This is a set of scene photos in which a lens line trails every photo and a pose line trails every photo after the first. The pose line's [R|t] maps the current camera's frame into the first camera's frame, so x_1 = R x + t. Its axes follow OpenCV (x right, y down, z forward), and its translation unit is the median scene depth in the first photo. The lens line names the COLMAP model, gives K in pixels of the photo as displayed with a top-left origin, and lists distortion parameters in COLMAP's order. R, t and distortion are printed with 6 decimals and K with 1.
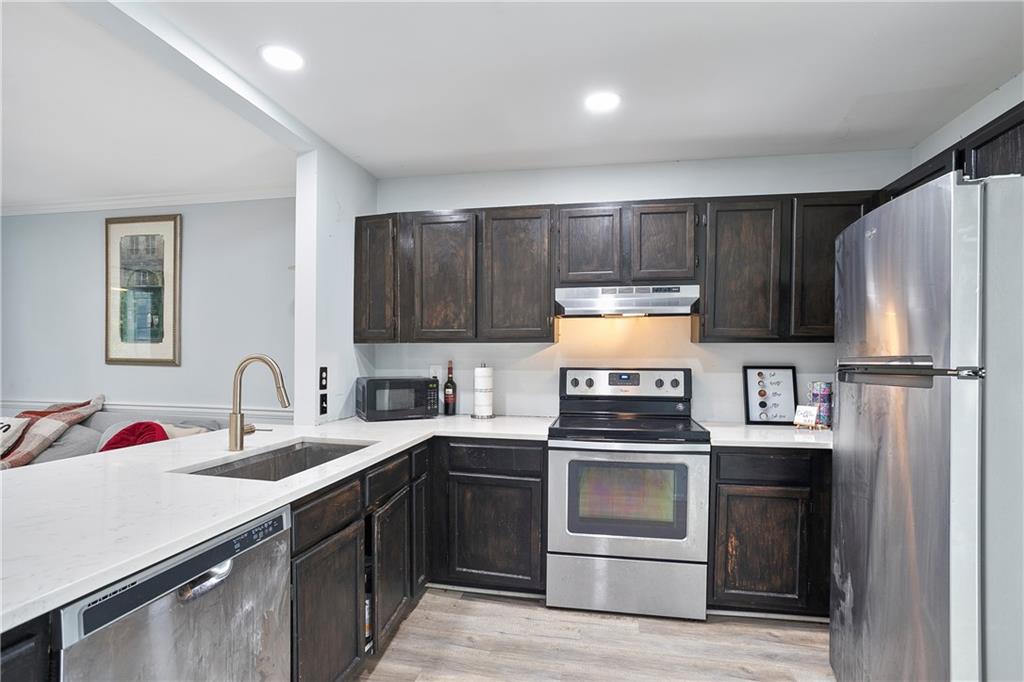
lens RADIAL K [[509.5, 0, 511.1], [0, 509.5, 368.9], [0, 0, 1]] dist [-0.037322, 0.000750]
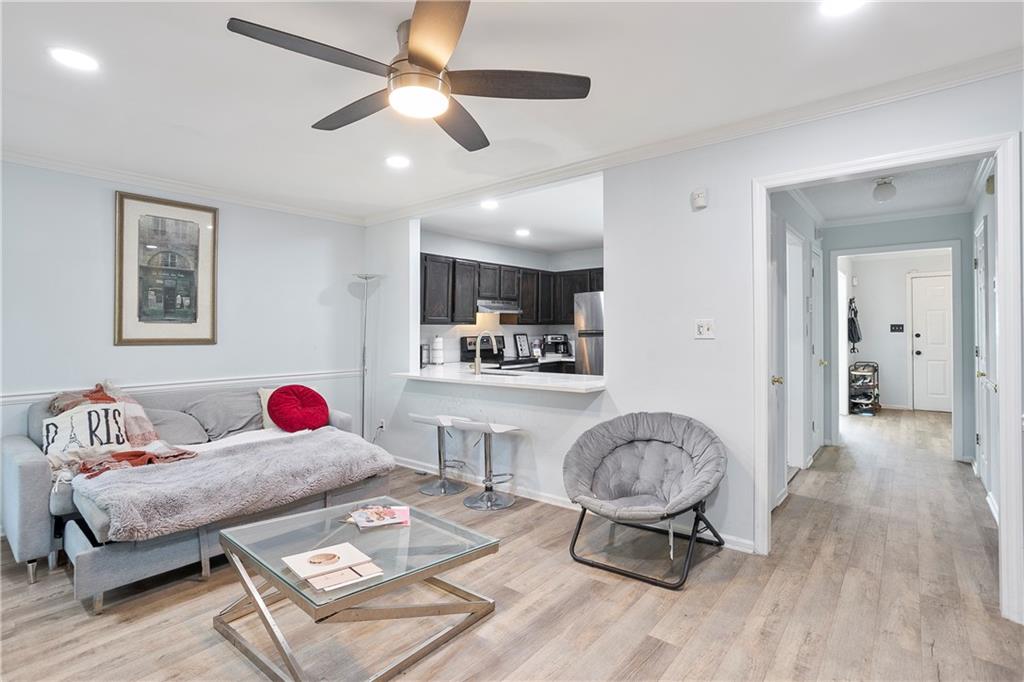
lens RADIAL K [[503.8, 0, 508.8], [0, 503.8, 326.0], [0, 0, 1]] dist [-0.071972, 0.058789]
pose [[0.471394, -0.001729, 0.881921, -1.680242], [0.033405, 0.999315, -0.015897, -0.008423], [-0.881290, 0.036954, 0.471129, -0.117325]]
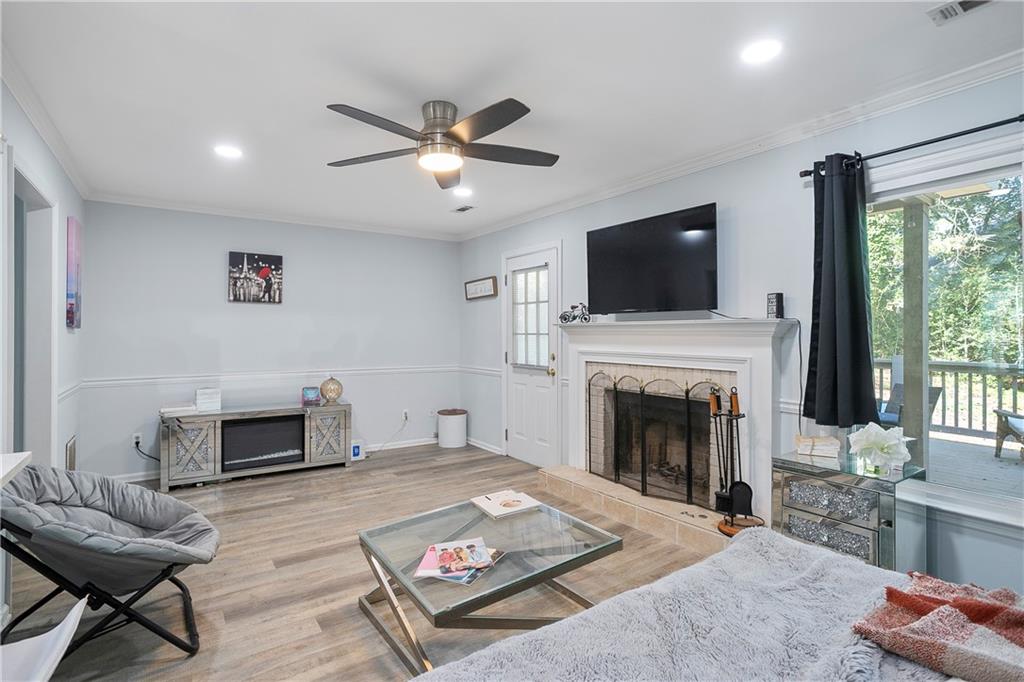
lens RADIAL K [[503.8, 0, 508.8], [0, 503.8, 326.0], [0, 0, 1]] dist [-0.071972, 0.058789]
pose [[-0.695078, -0.017719, -0.718716, -0.588197], [-0.022005, 0.999752, -0.003367, -0.029651], [0.718598, 0.013475, -0.695295, 1.010929]]
